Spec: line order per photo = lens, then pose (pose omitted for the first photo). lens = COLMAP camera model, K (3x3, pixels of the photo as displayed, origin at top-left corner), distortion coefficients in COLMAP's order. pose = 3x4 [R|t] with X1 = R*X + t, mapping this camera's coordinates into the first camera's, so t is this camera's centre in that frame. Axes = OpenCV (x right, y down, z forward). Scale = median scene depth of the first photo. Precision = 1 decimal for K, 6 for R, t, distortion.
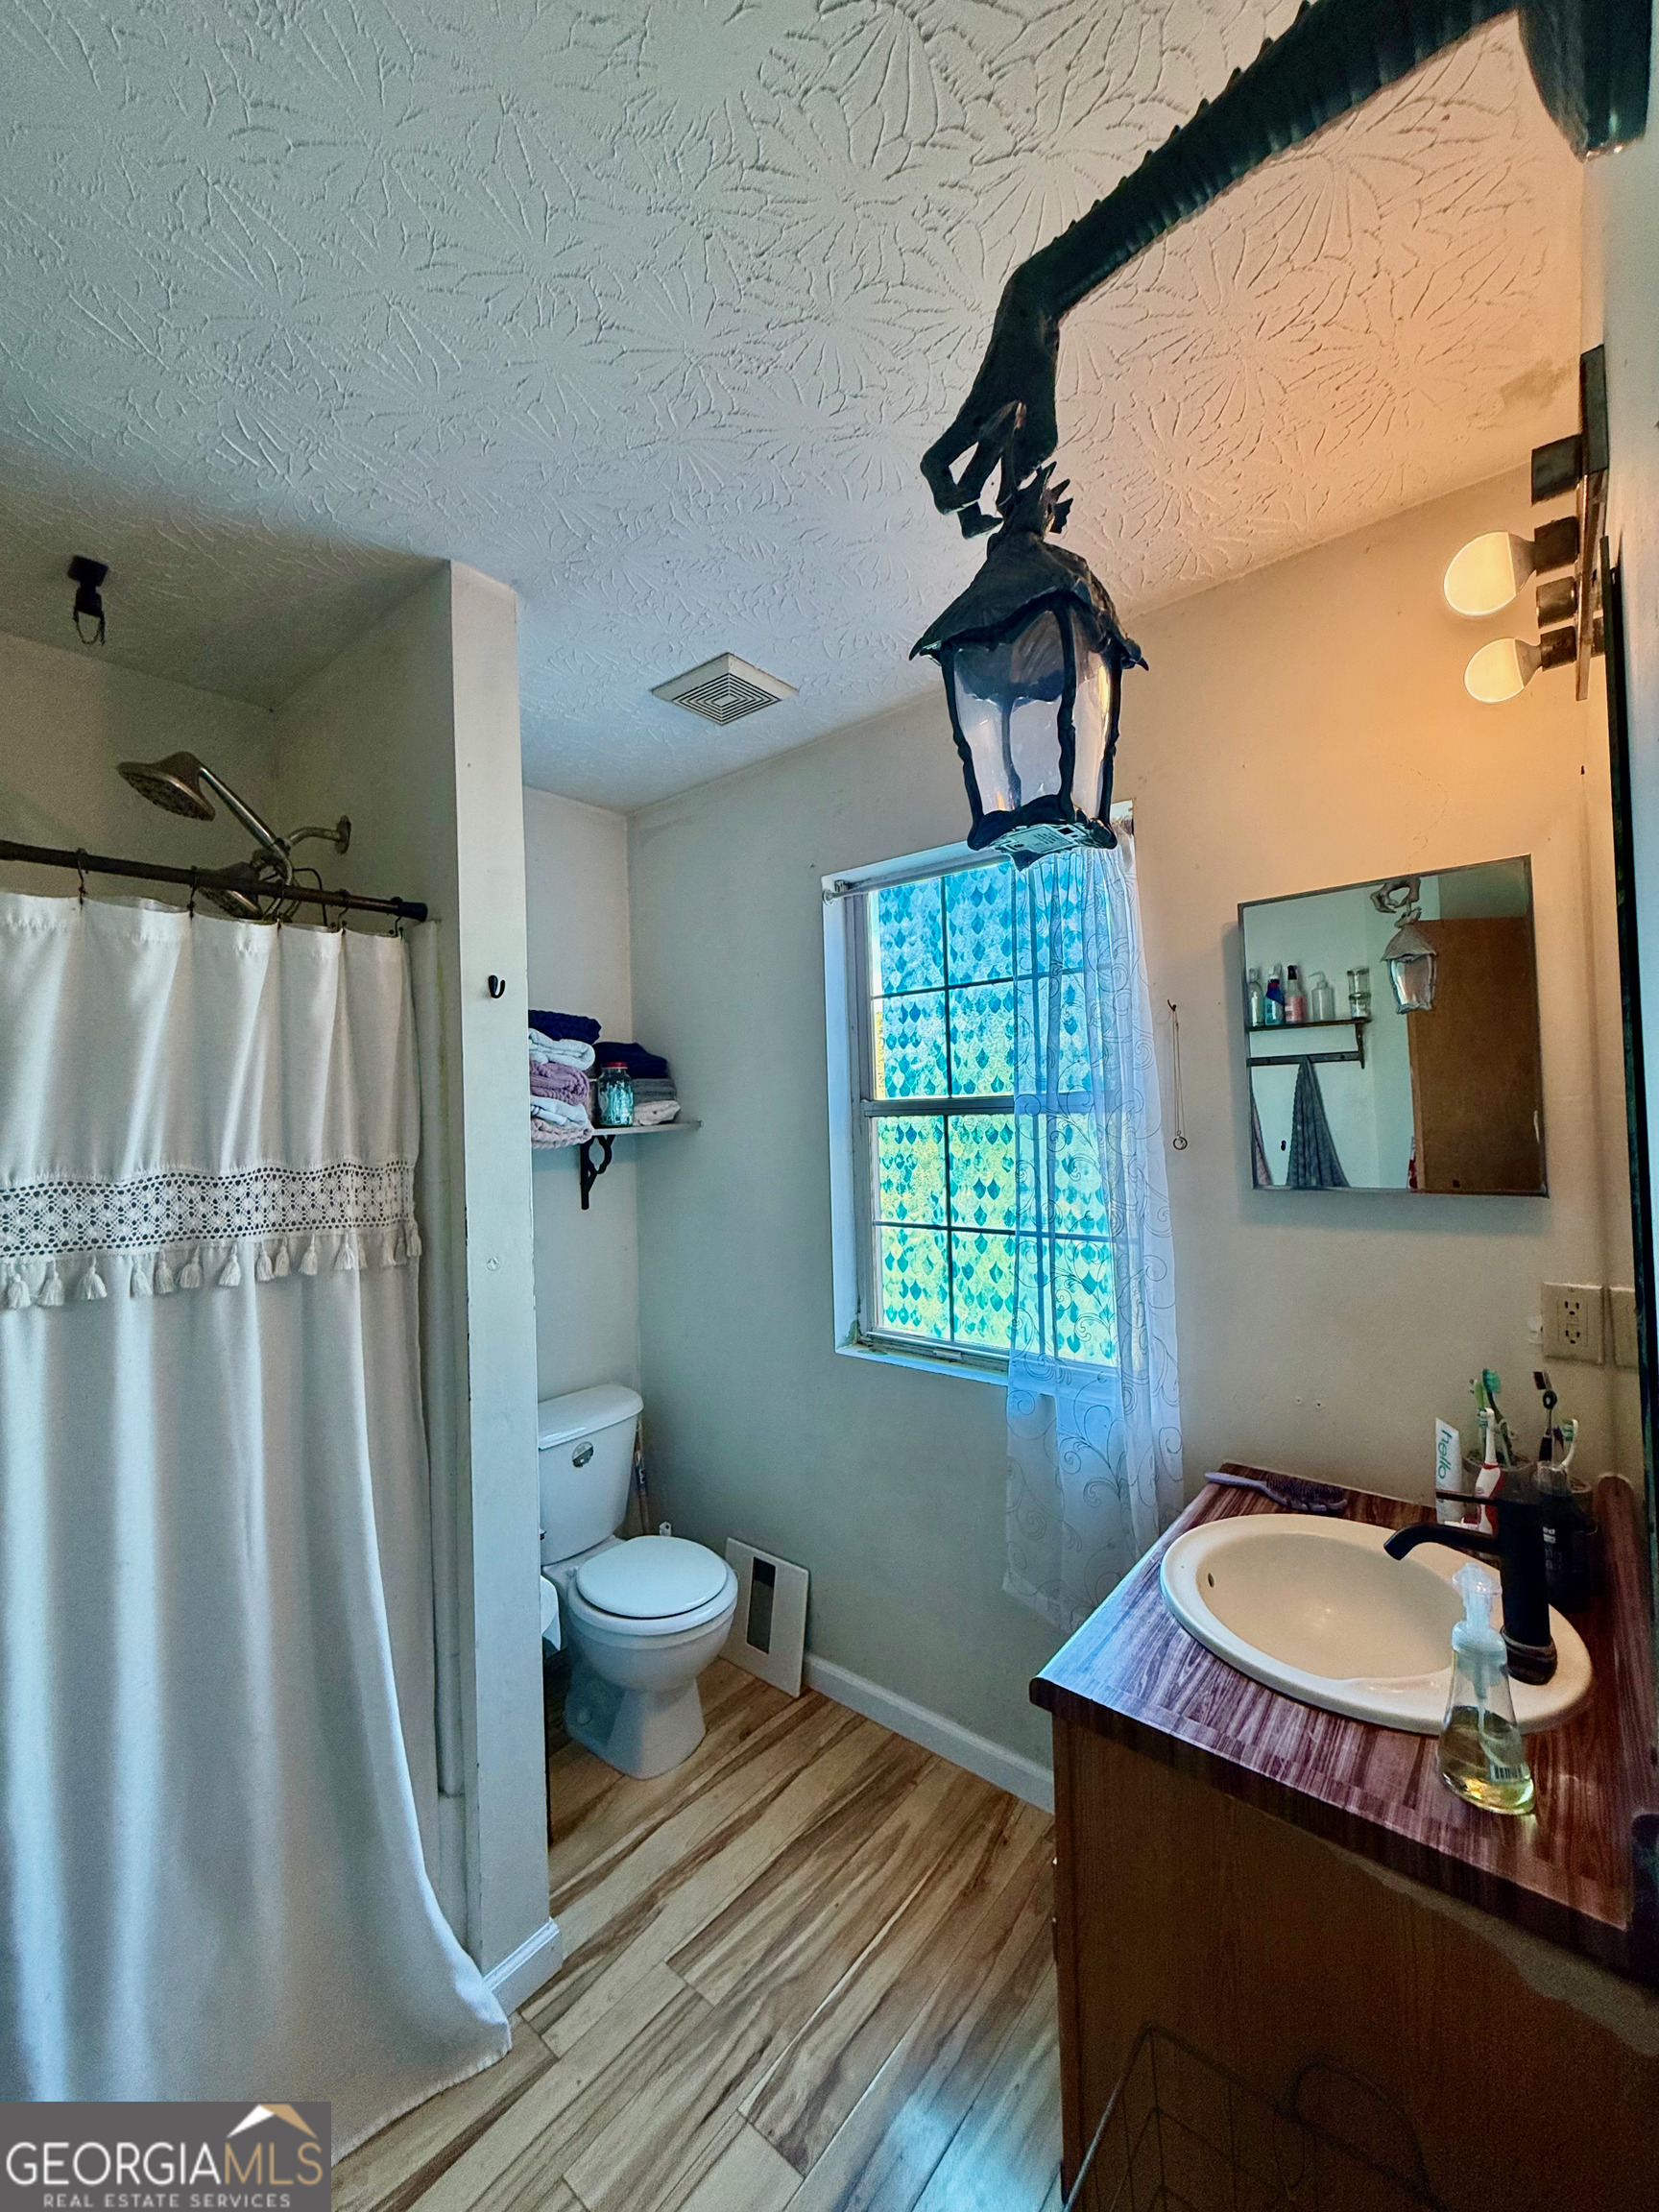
lens RADIAL K [[881.1, 0, 829.0], [0, 881.1, 1096.4], [0, 0, 1]] dist [0.000313, -0.000028]
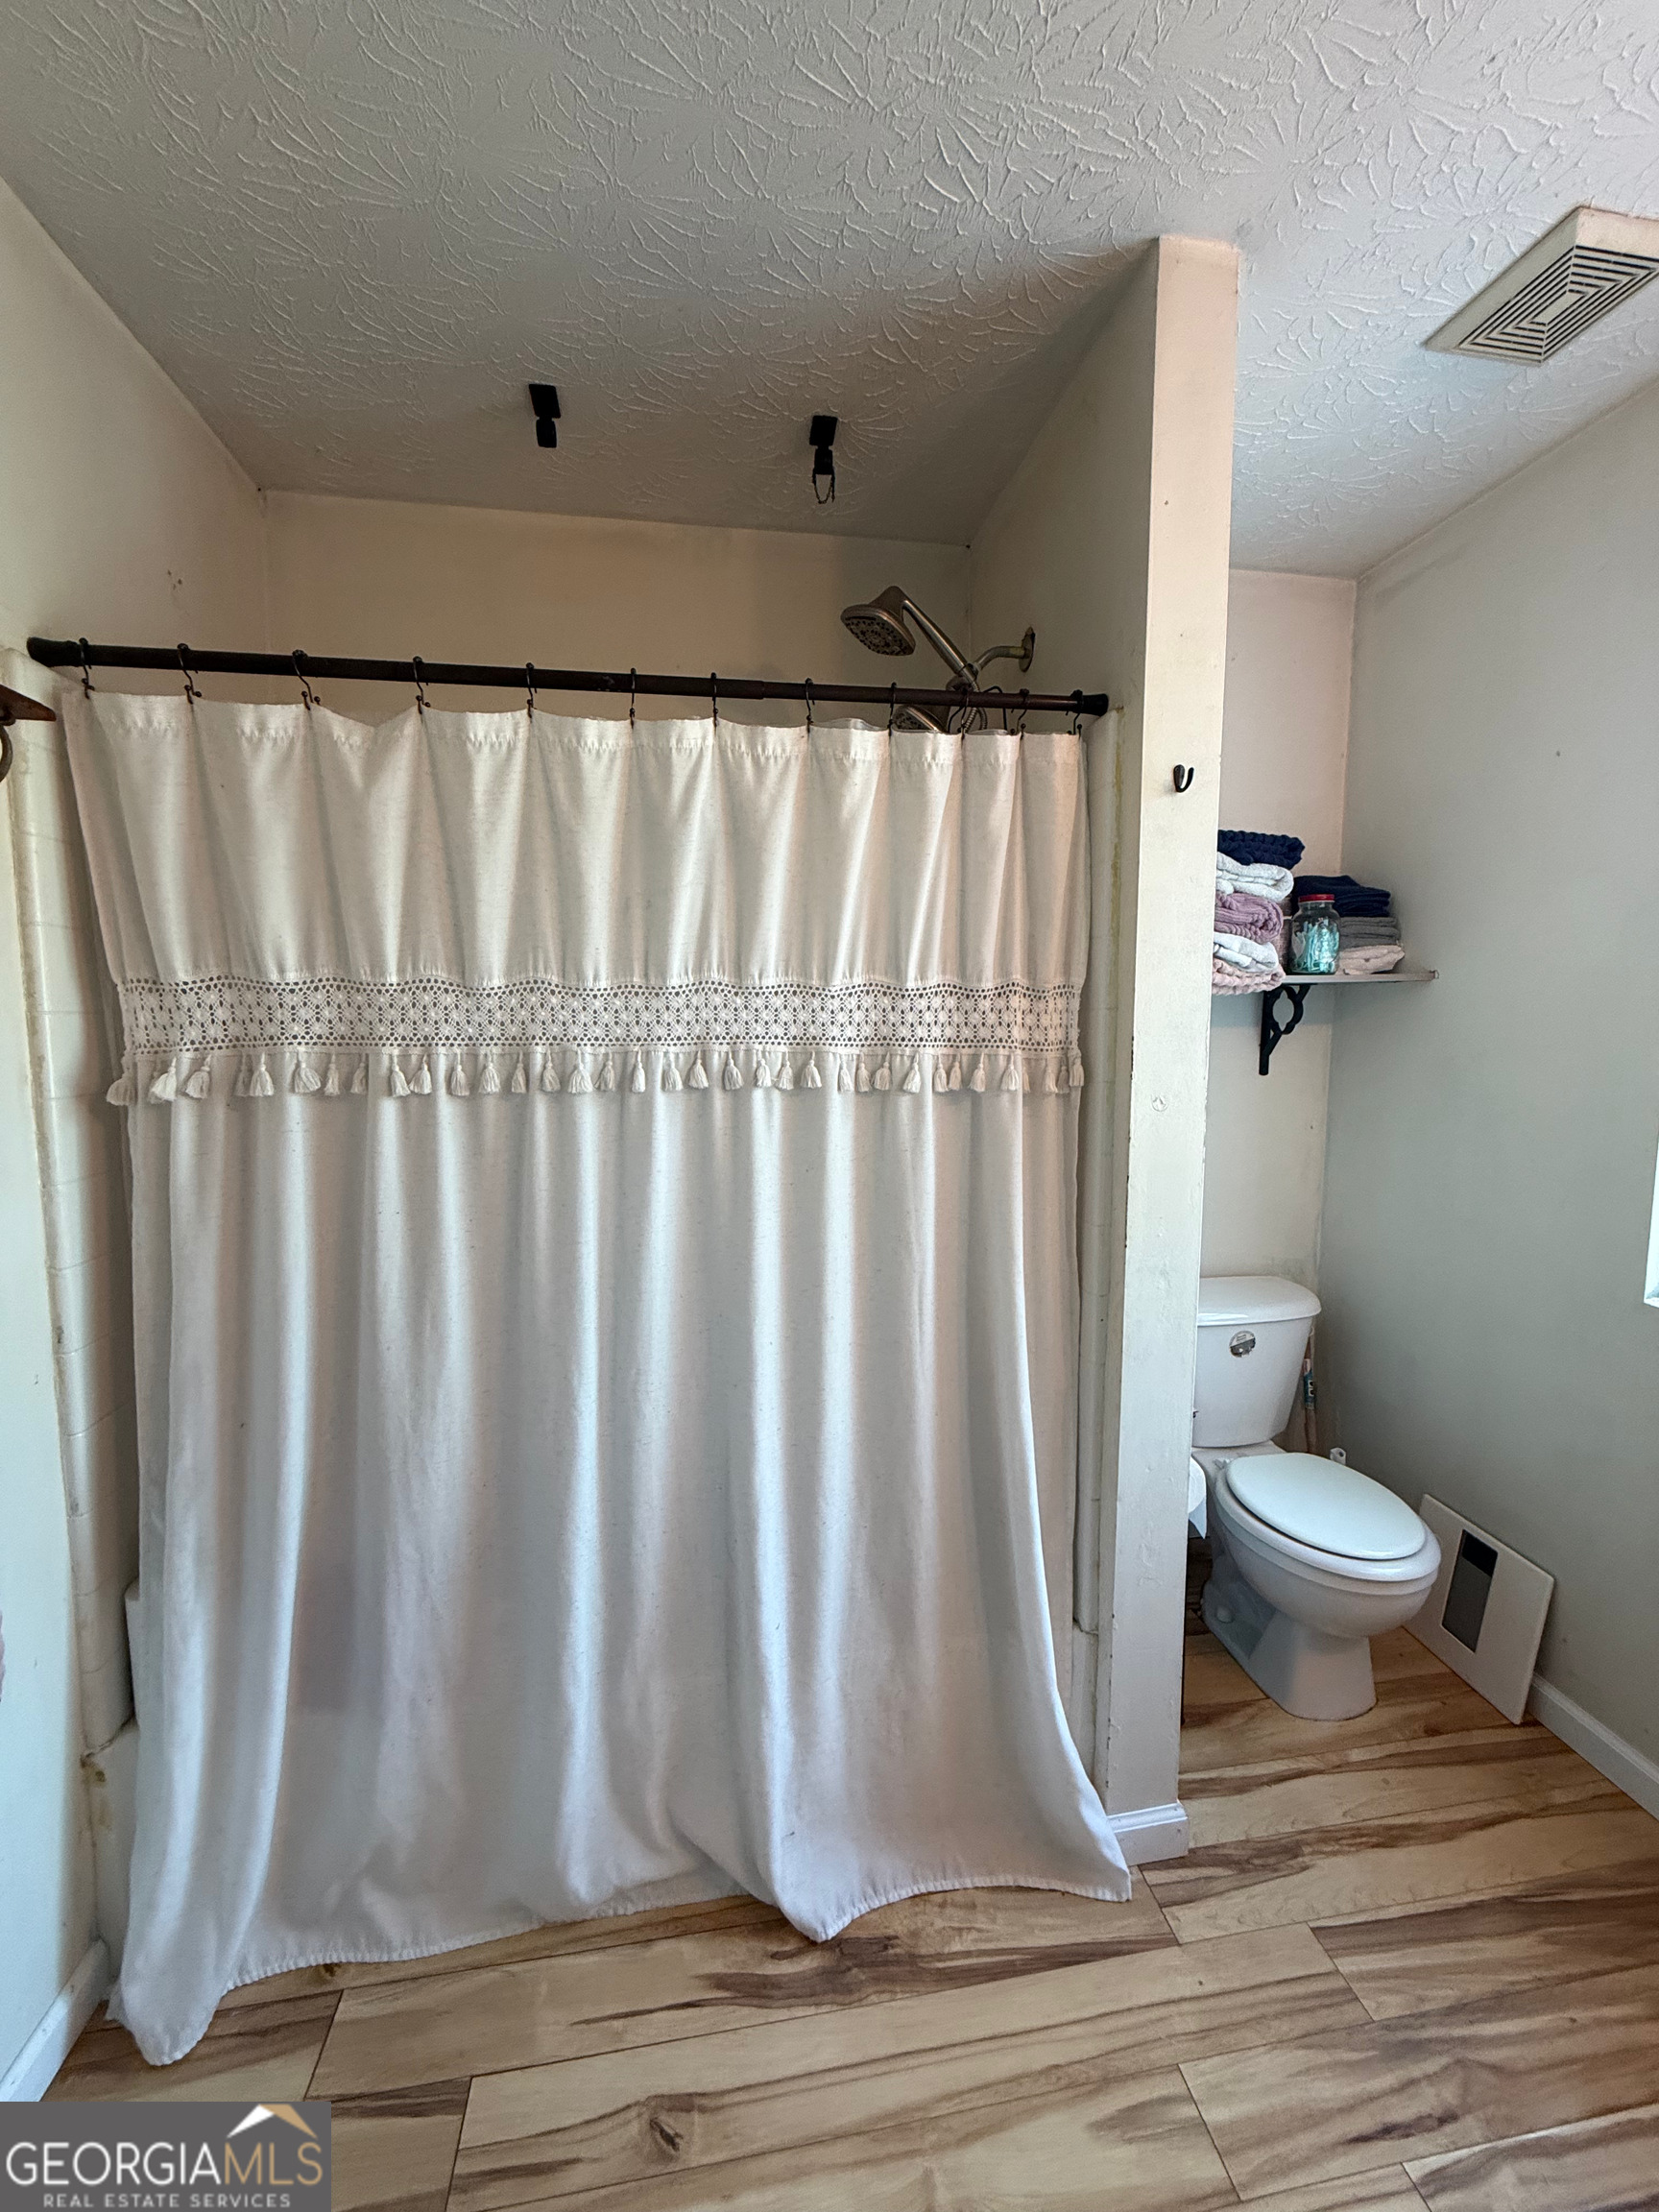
lens RADIAL K [[881.1, 0, 829.0], [0, 881.1, 1096.4], [0, 0, 1]] dist [0.000313, -0.000028]
pose [[0.753061, 0.093352, -0.651294, -0.055557], [-0.011247, 0.991565, 0.129120, 0.071864], [0.657854, -0.089910, 0.747759, 0.121715]]
